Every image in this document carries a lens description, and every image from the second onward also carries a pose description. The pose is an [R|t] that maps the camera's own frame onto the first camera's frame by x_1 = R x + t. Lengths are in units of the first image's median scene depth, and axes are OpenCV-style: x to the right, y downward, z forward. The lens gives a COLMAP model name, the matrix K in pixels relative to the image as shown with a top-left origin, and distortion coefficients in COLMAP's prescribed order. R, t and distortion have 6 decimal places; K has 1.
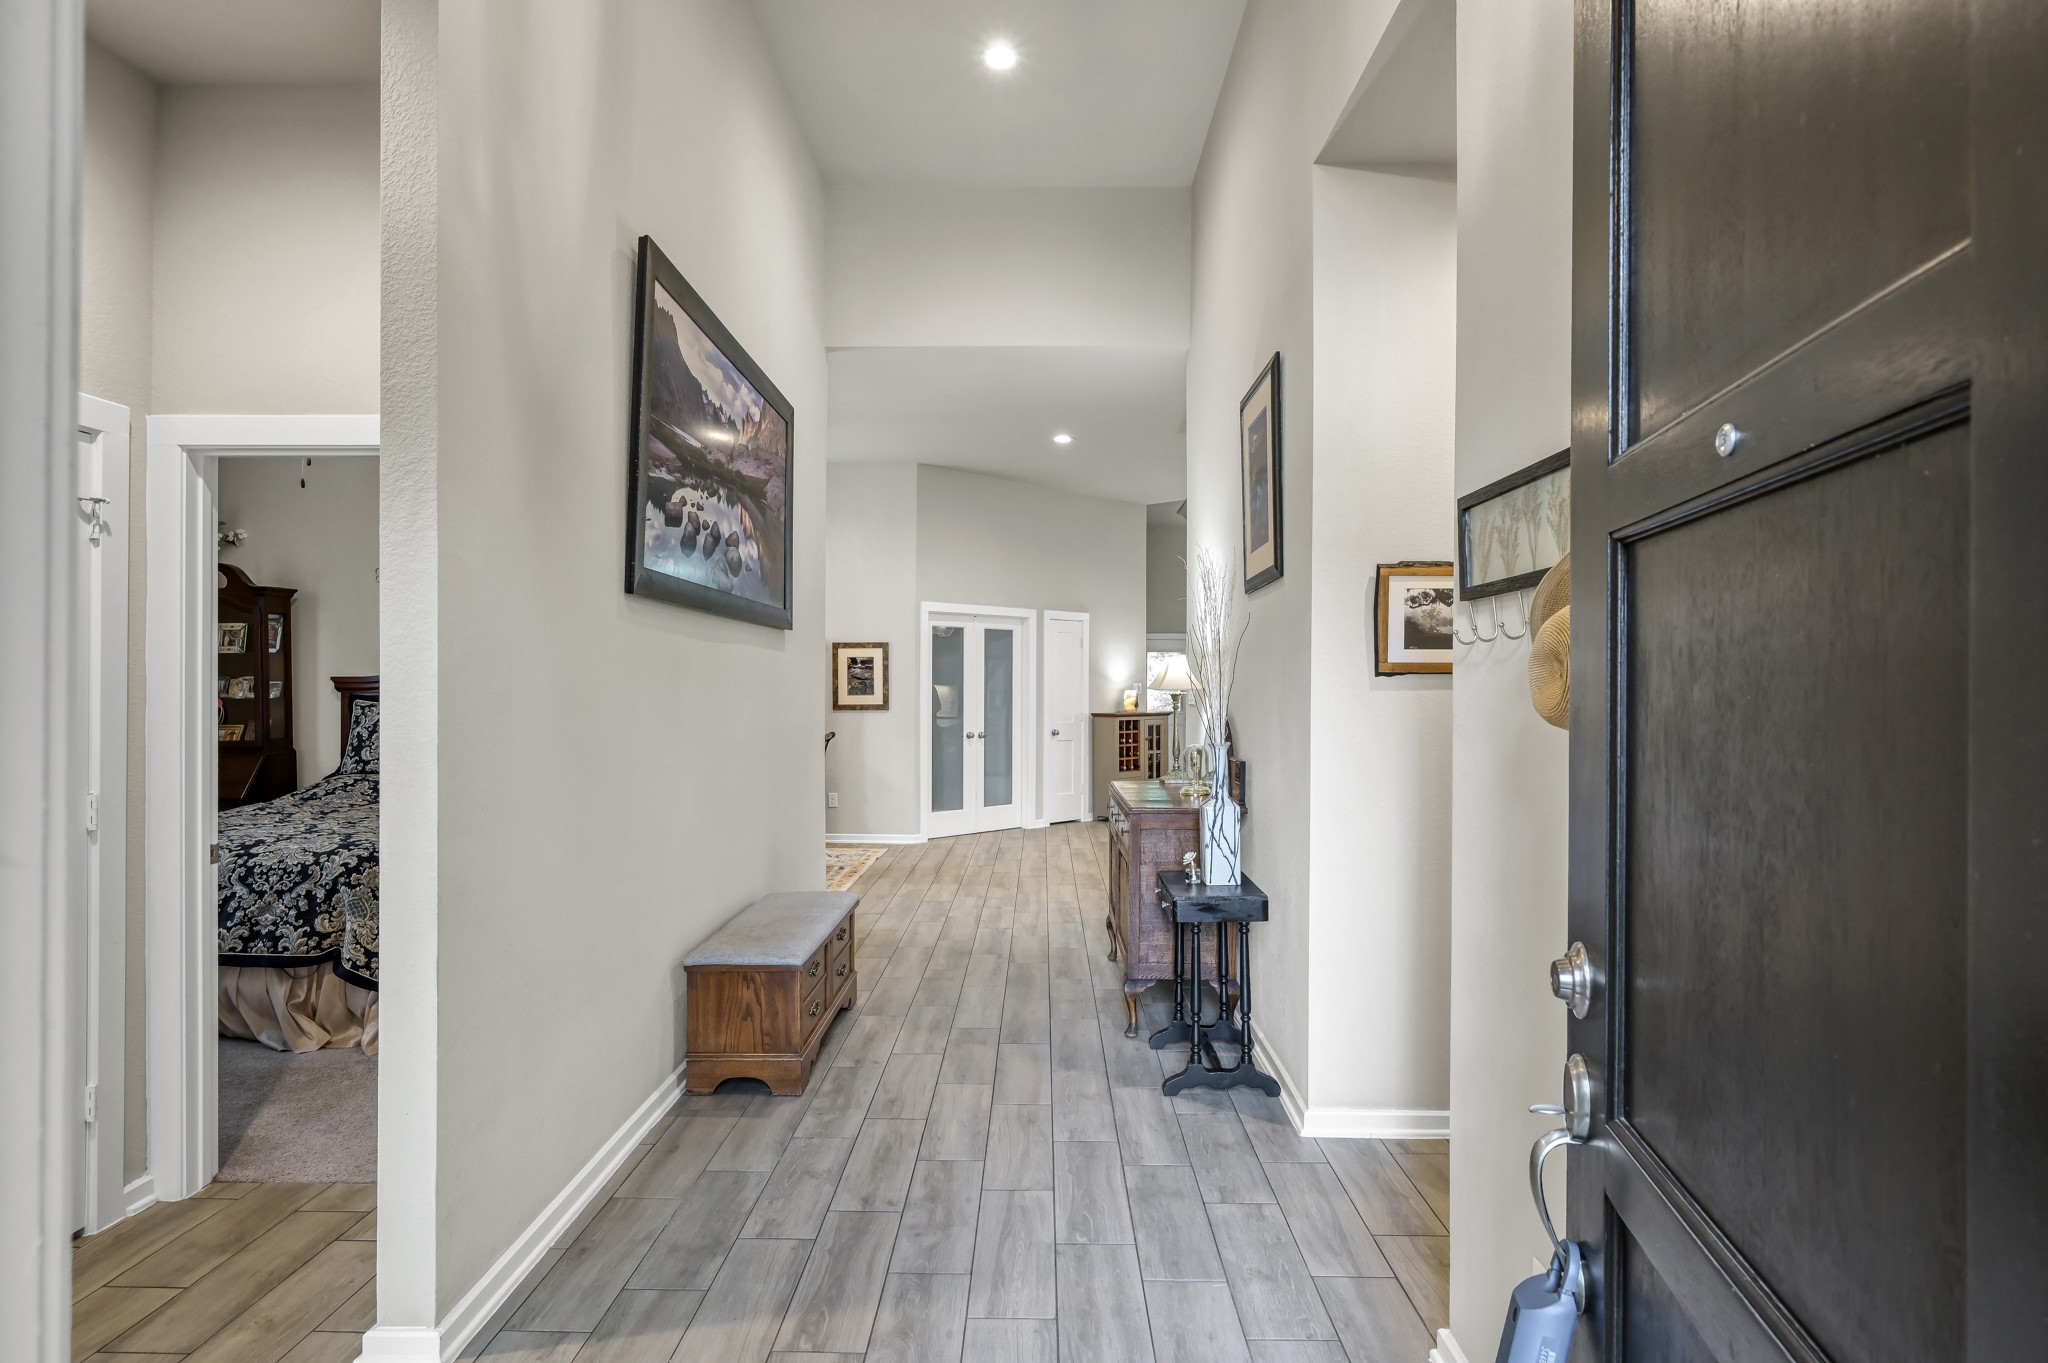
lens RADIAL K [[1032.3, 0, 1013.4], [0, 1032.3, 692.3], [0, 0, 1]] dist [-0.002535, -0.001099]
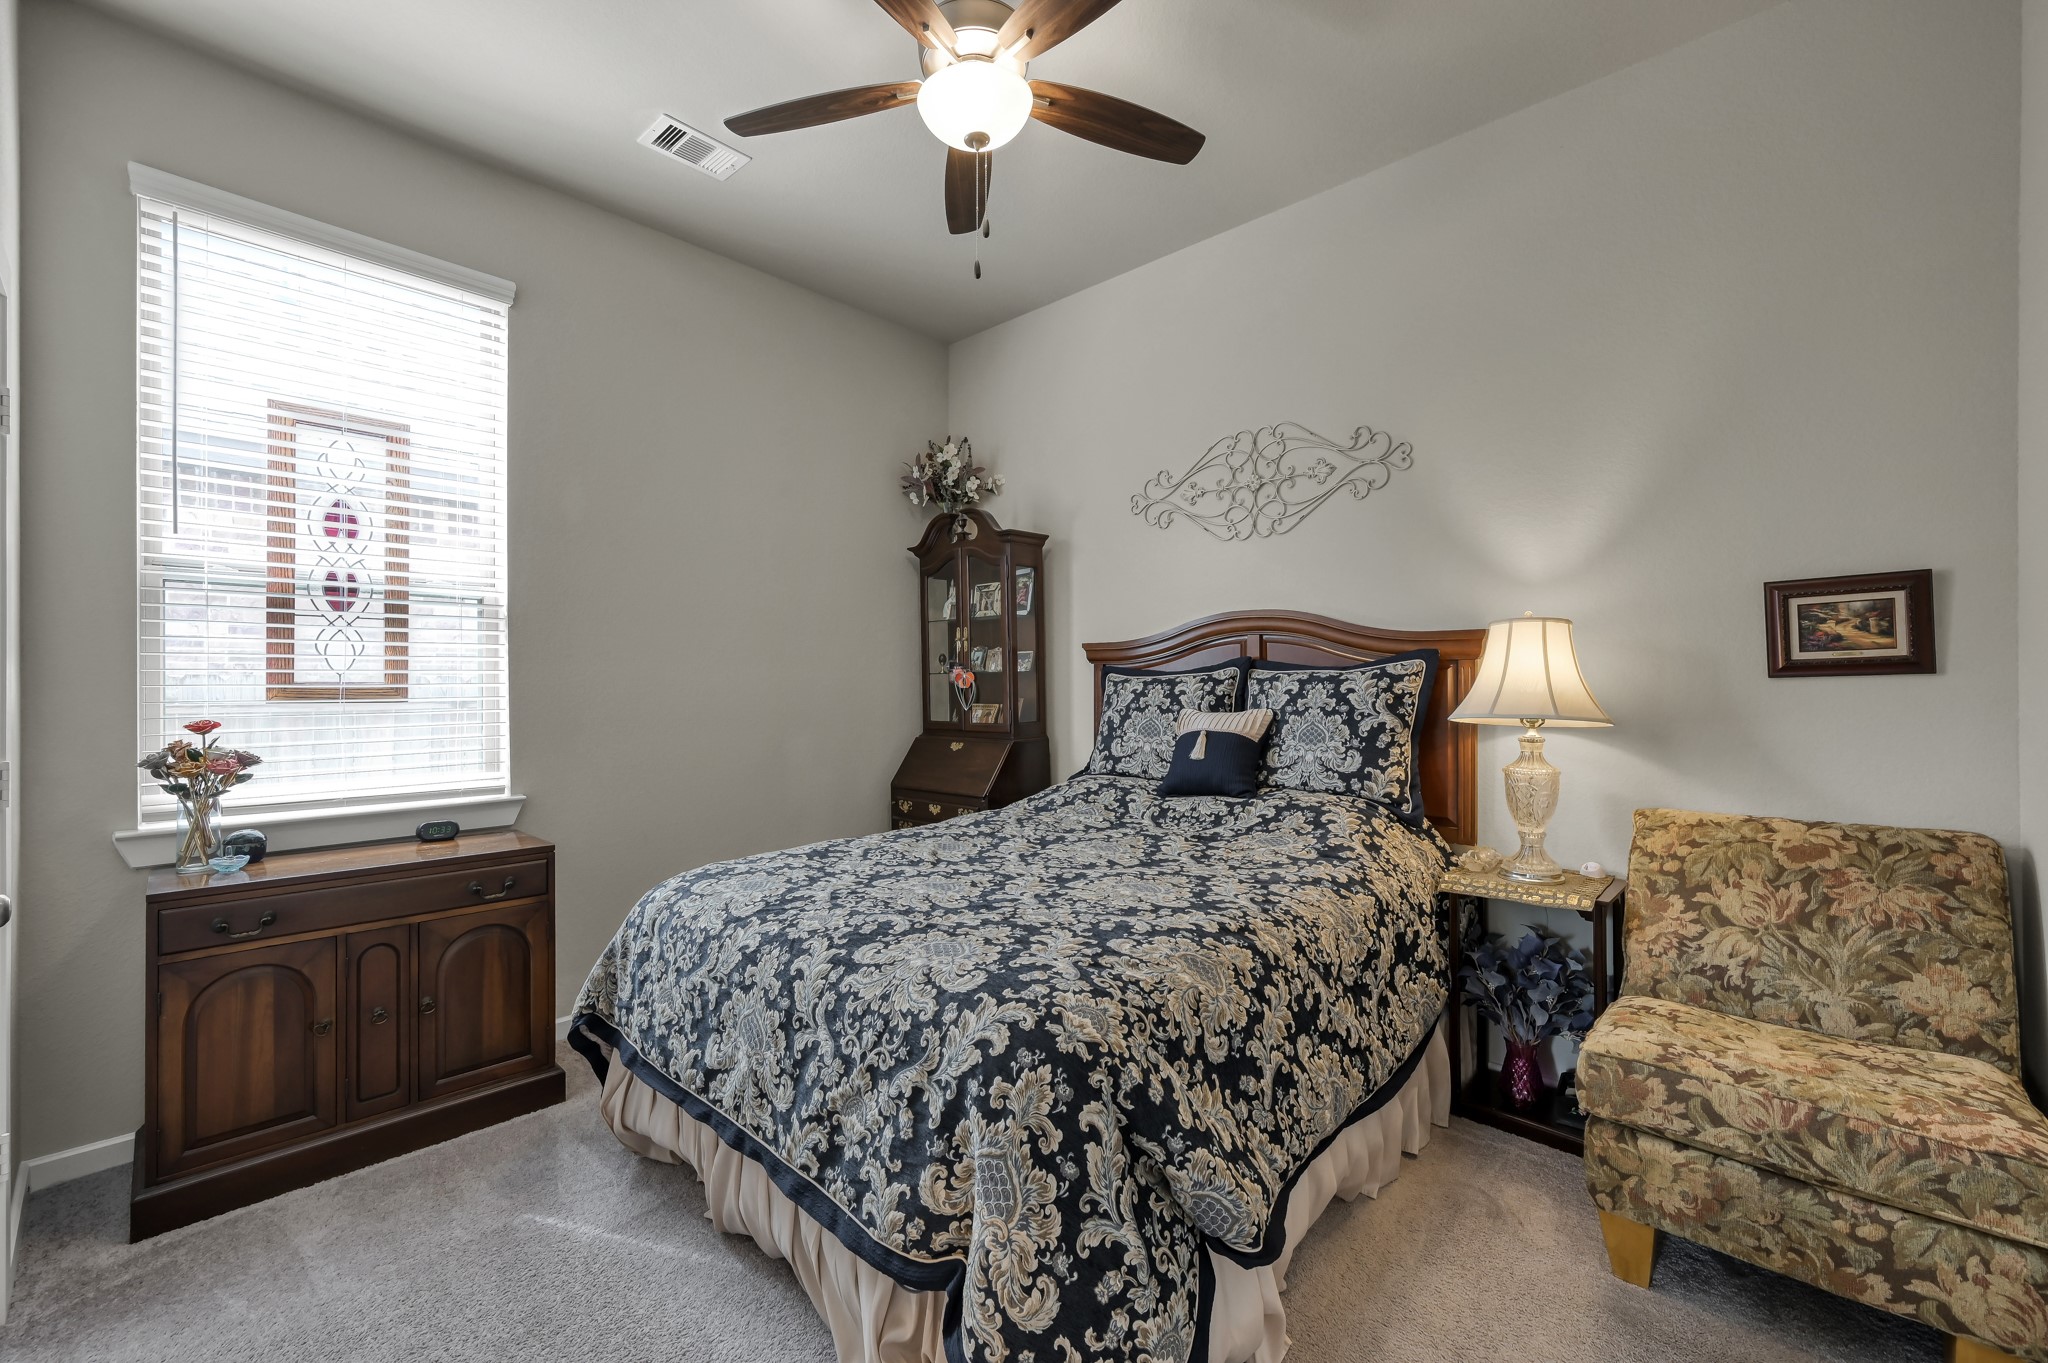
lens RADIAL K [[841.2, 0, 1016.1], [0, 841.2, 685.7], [0, 0, 1]] dist [-0.003071, -0.000188]
pose [[0.734920, -0.003127, -0.678147, -0.417326], [0.001642, 0.999995, -0.002832, 0.027150], [0.678152, 0.000968, 0.734921, 0.771156]]
